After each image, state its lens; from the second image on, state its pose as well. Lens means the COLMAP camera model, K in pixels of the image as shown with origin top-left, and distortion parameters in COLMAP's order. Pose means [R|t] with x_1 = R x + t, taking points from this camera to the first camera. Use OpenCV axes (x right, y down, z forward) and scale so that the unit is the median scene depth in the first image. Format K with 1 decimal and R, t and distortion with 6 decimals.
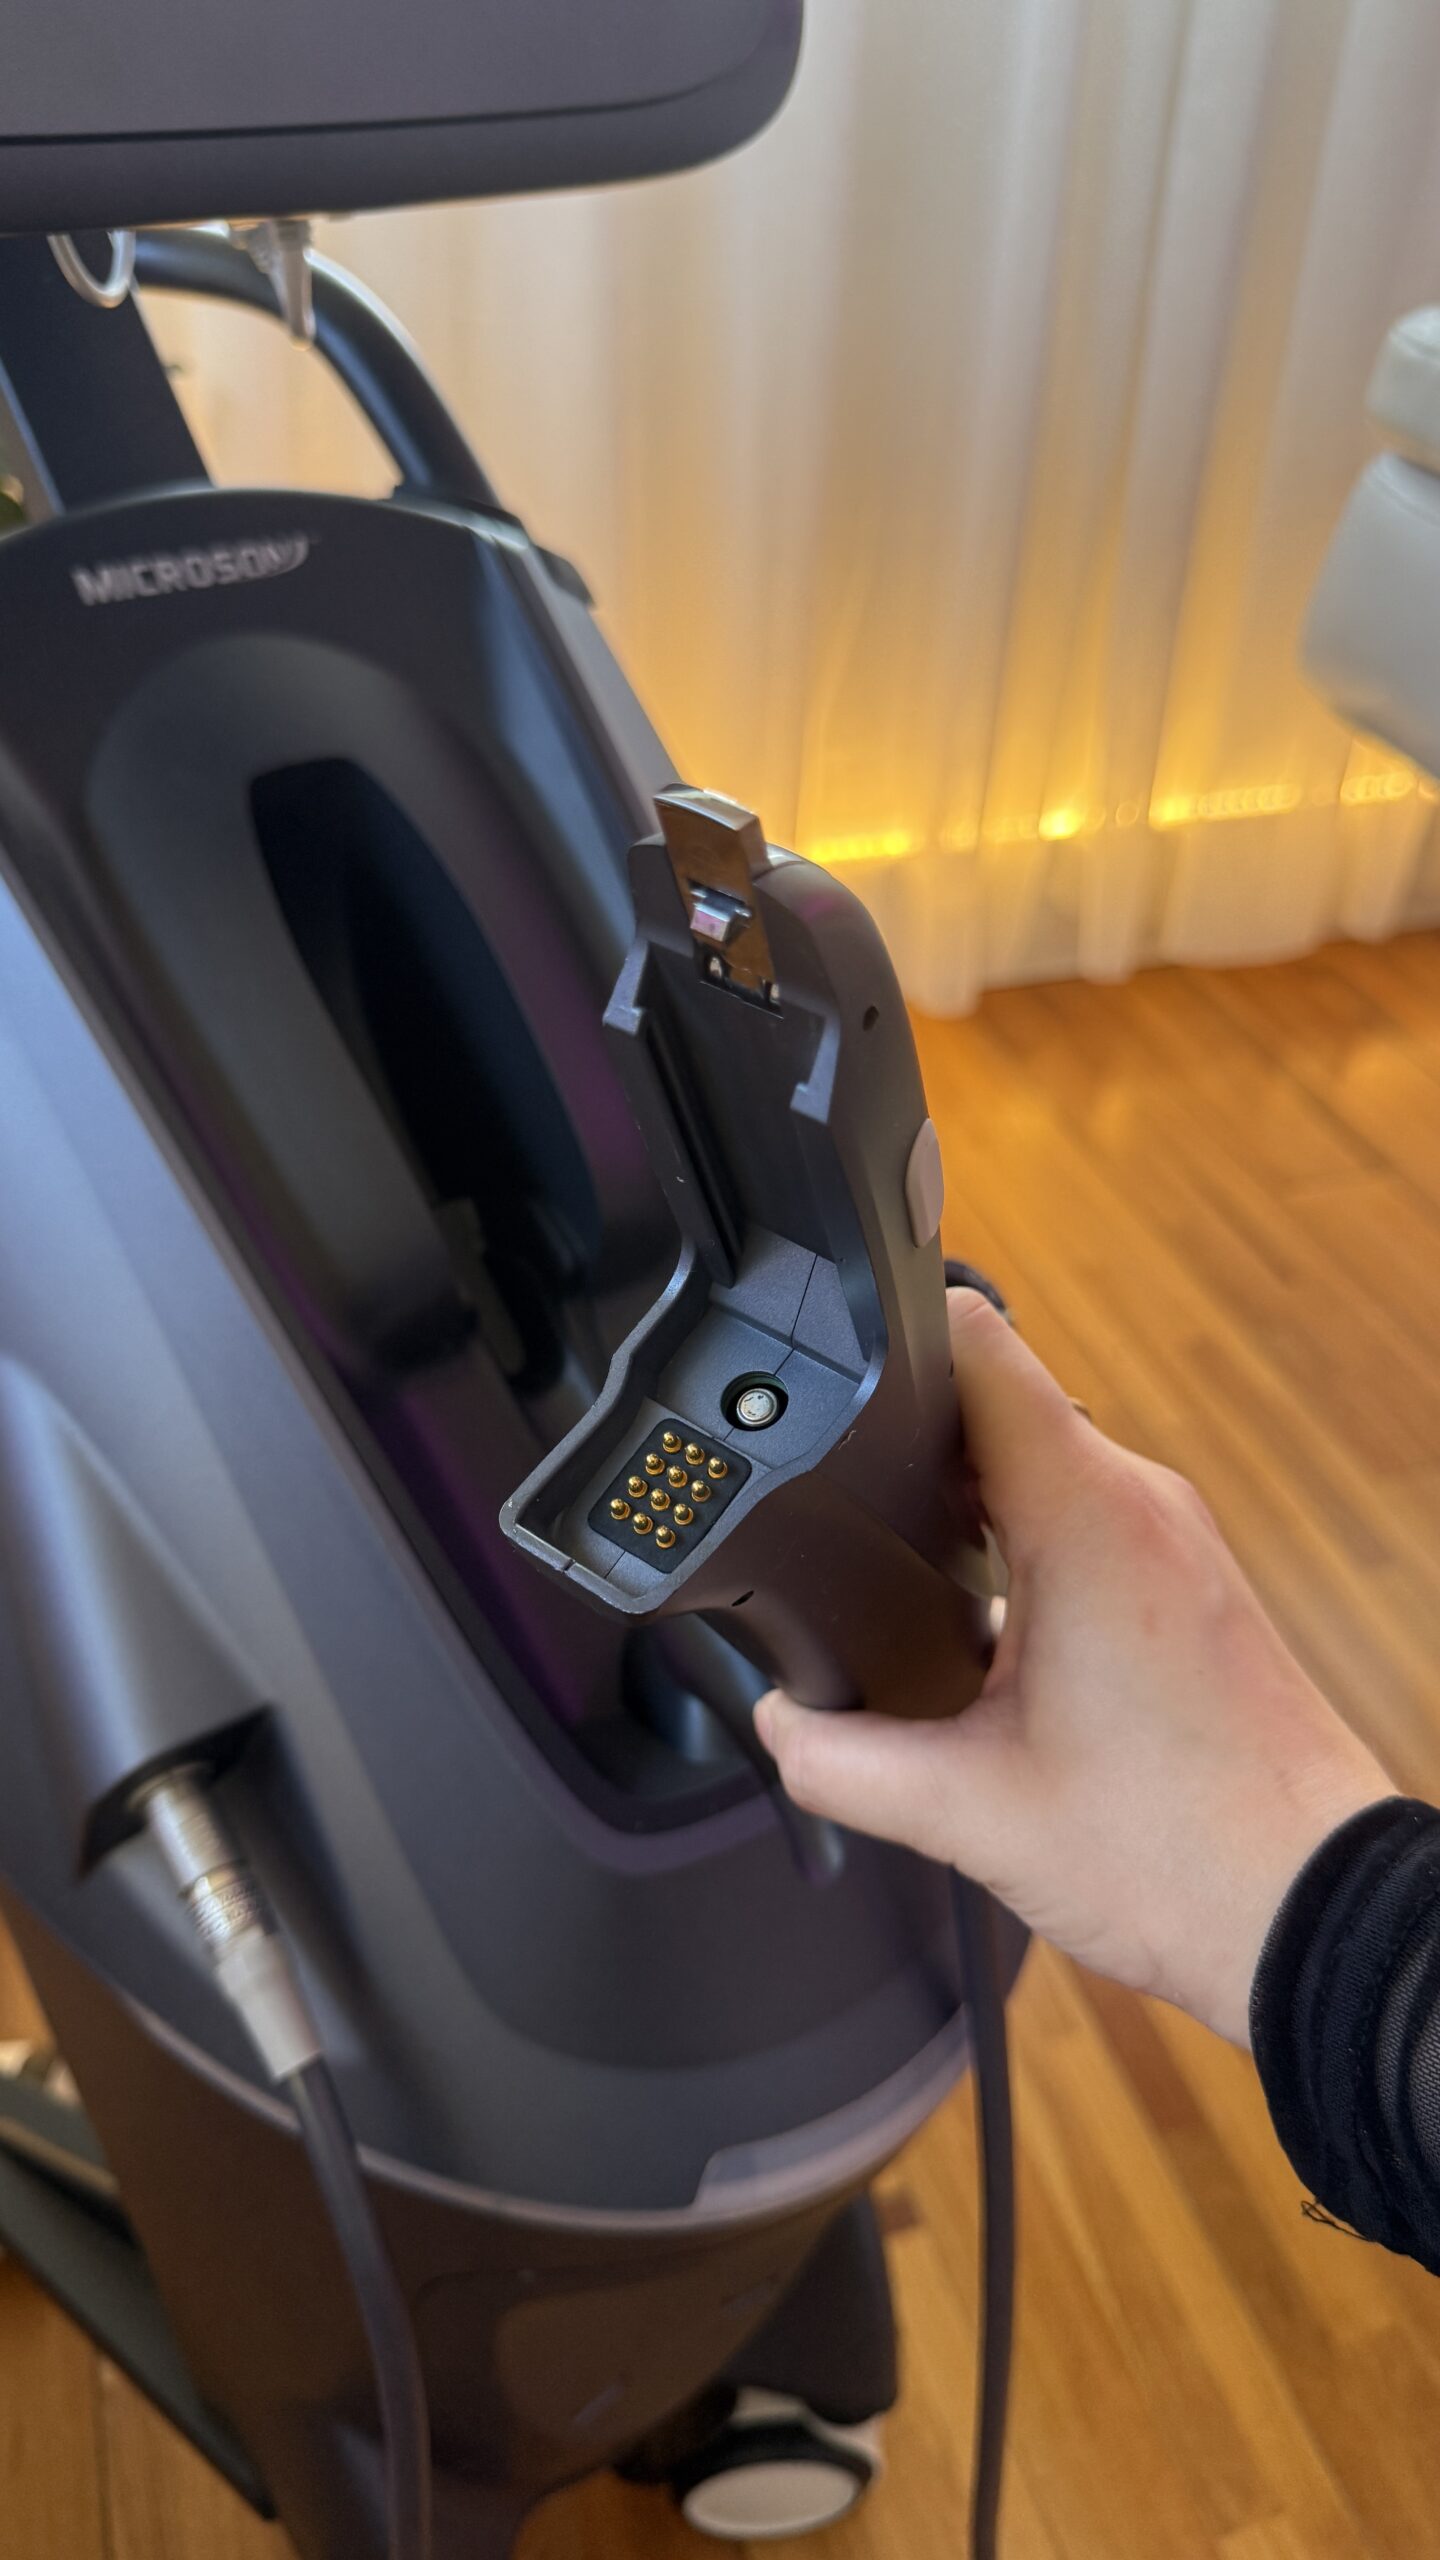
lens RADIAL K [[1868.8, 0, 723.3], [0, 1868.8, 1289.0], [0, 0, 1]] dist [-0.020408, -0.005463]
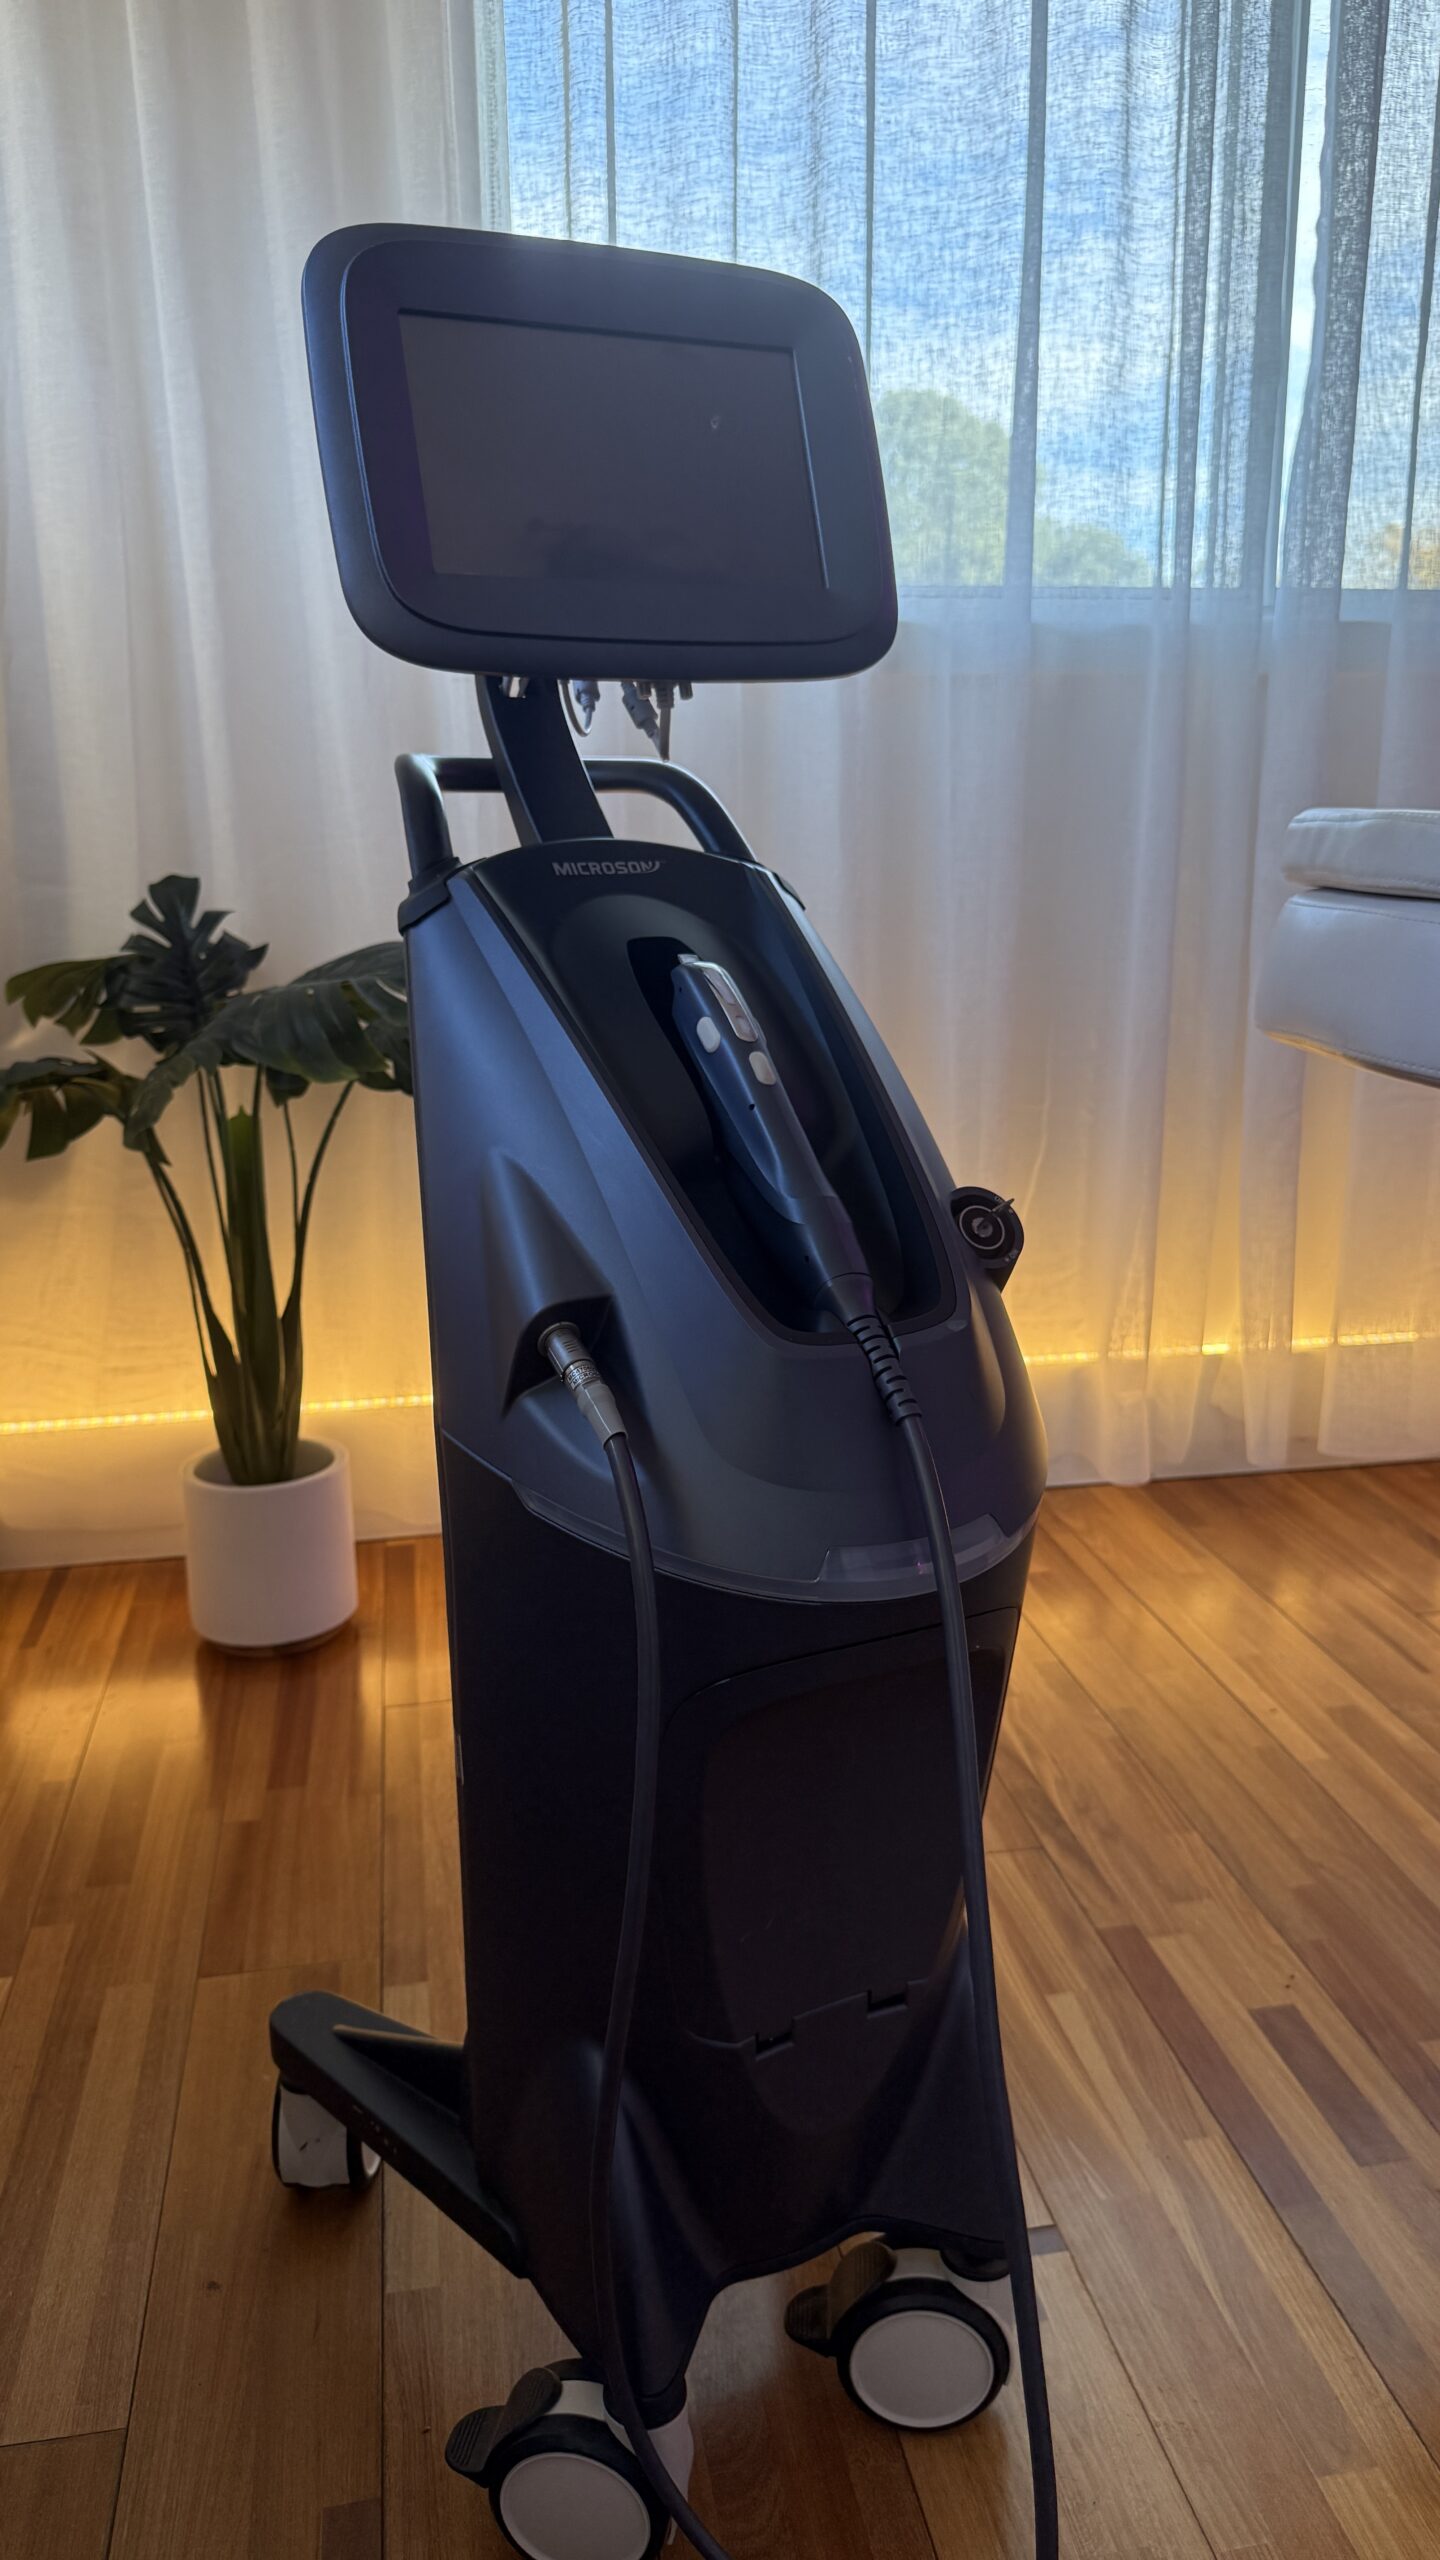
lens RADIAL K [[1798.6, 0, 719.5], [0, 1798.6, 1281.3], [0, 0, 1]] dist [-0.014536, 0.001539]
pose [[0.988910, -0.009669, -0.148204, 0.132313], [-0.049166, 0.920303, -0.388104, 0.805262], [0.140145, 0.391087, 0.909621, -0.622966]]
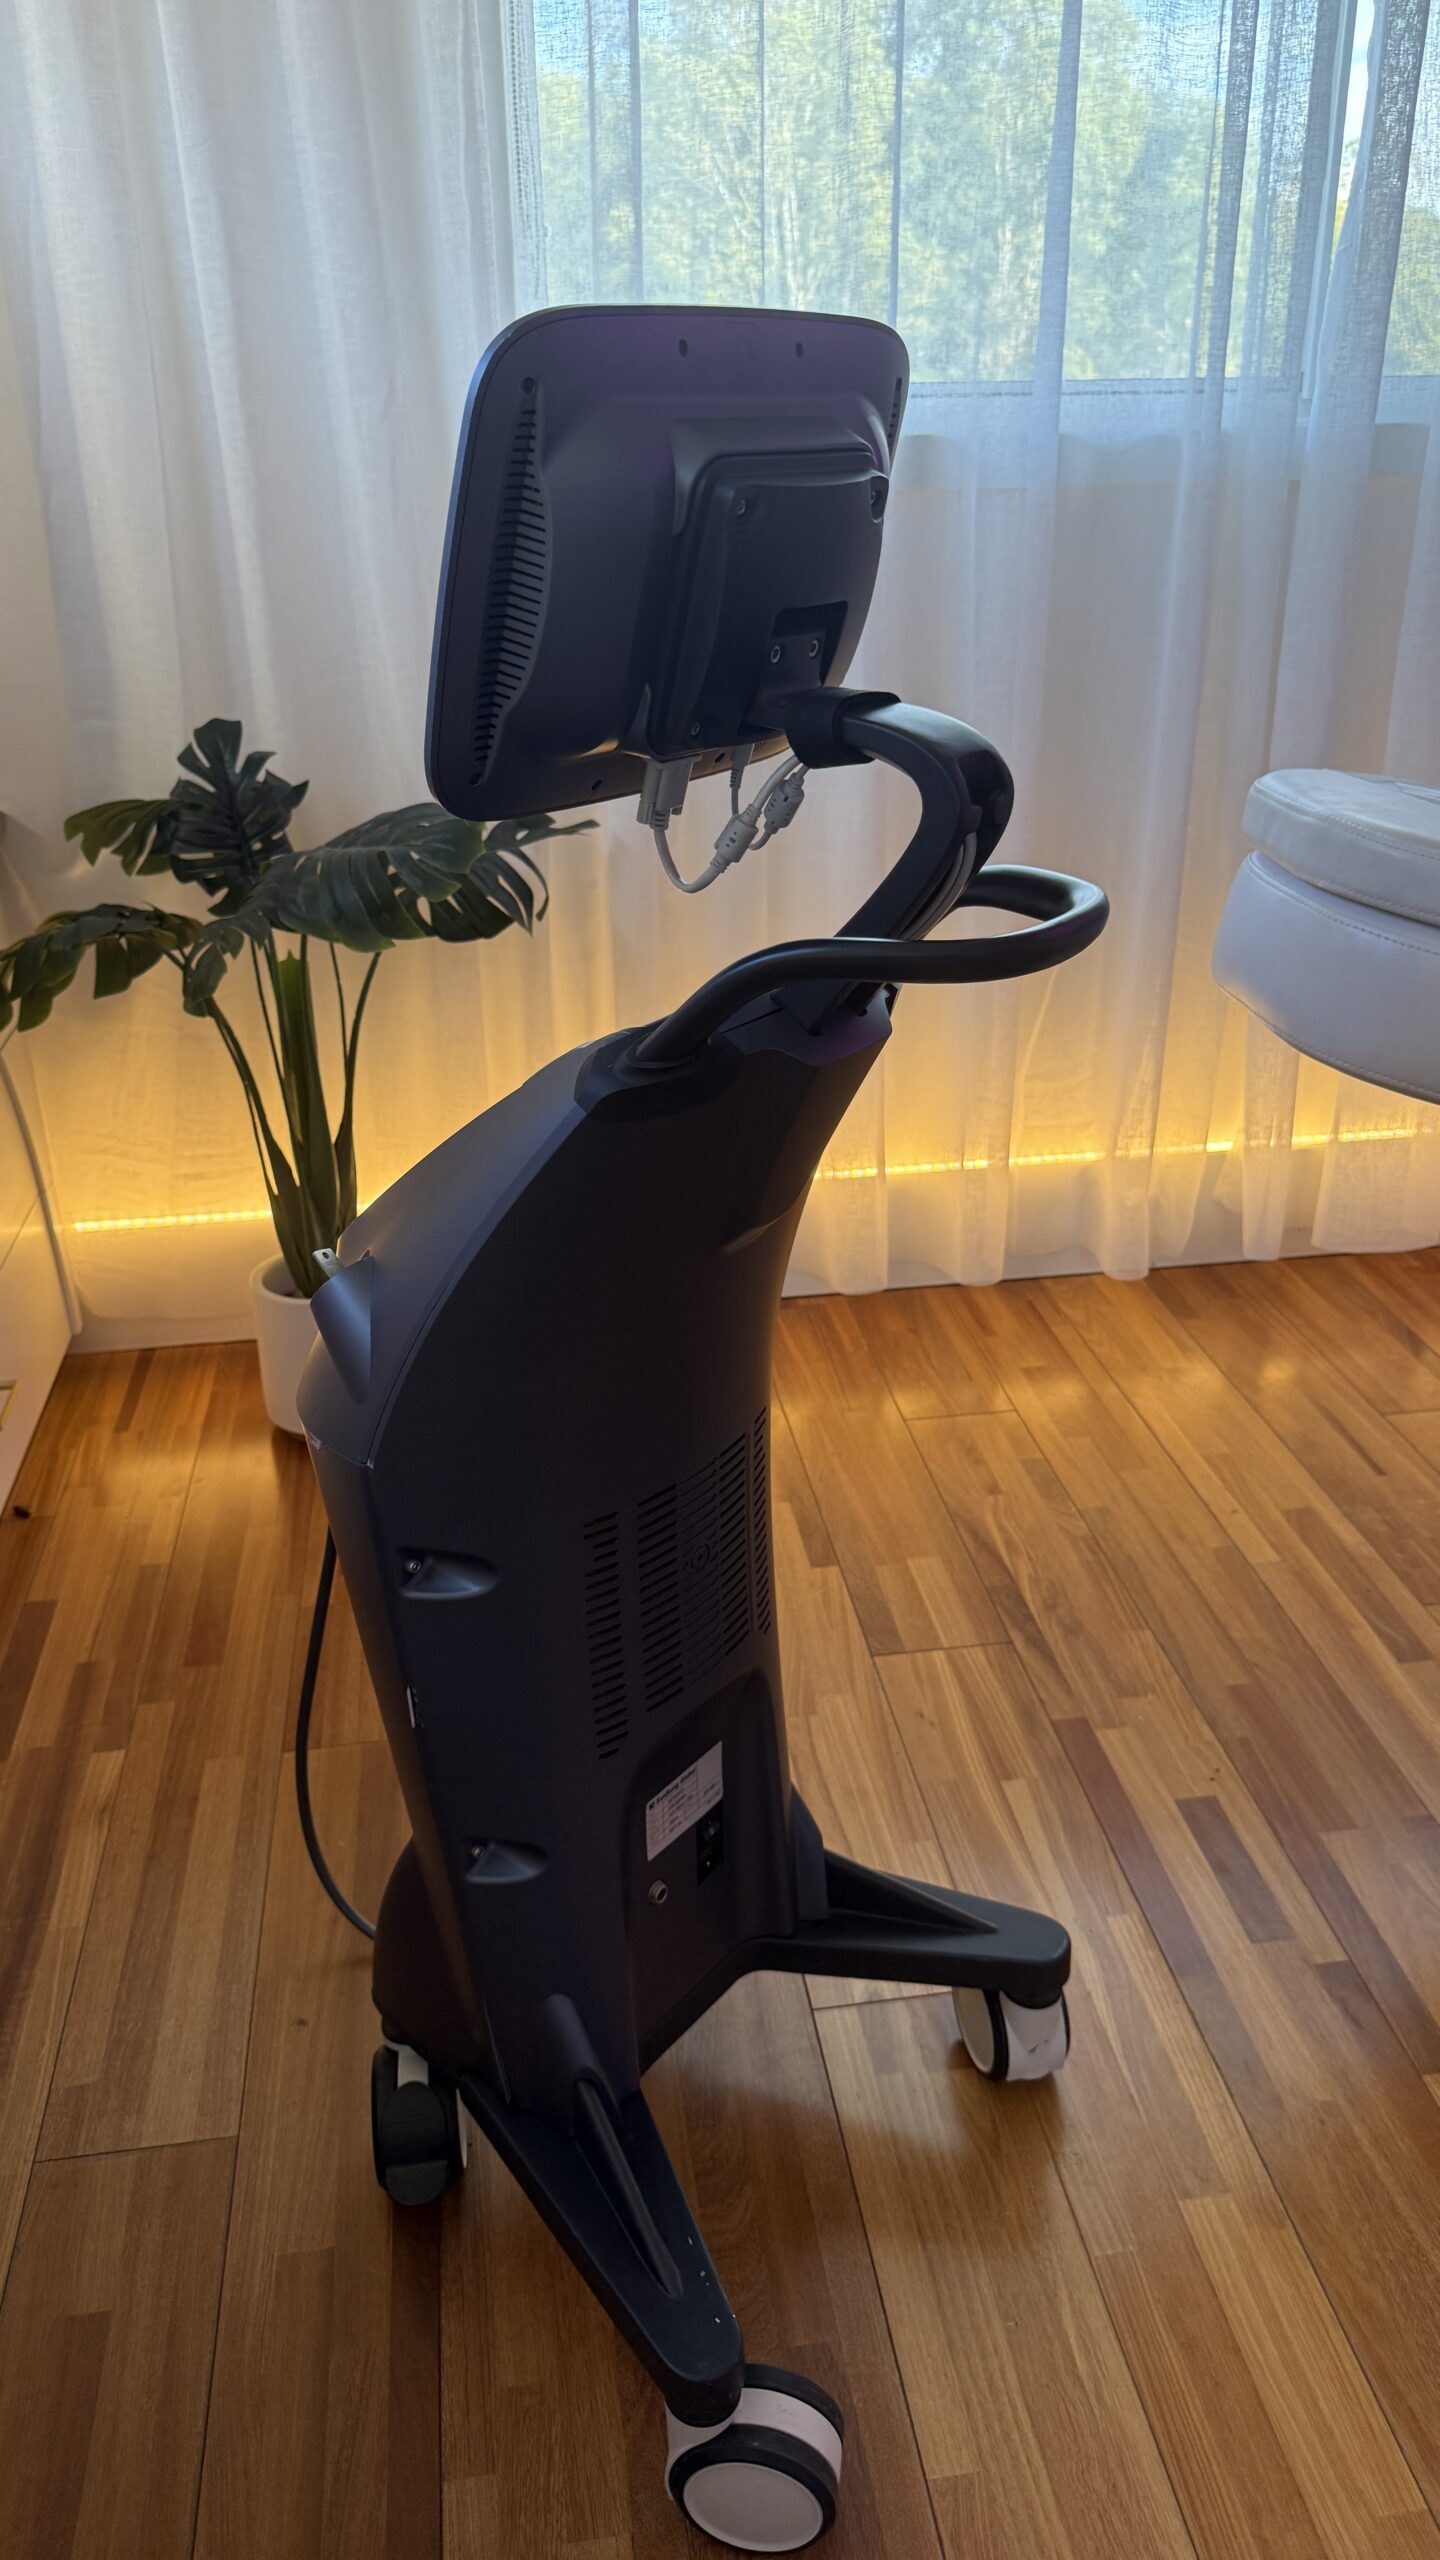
lens RADIAL K [[1778.6, 0, 721.7], [0, 1778.6, 1266.3], [0, 0, 1]] dist [-0.008158, -0.007673]
pose [[0.983531, 0.025621, -0.178912, 0.265077], [-0.064801, 0.974077, -0.216738, 0.531000], [0.168721, 0.224762, 0.959695, -0.981152]]
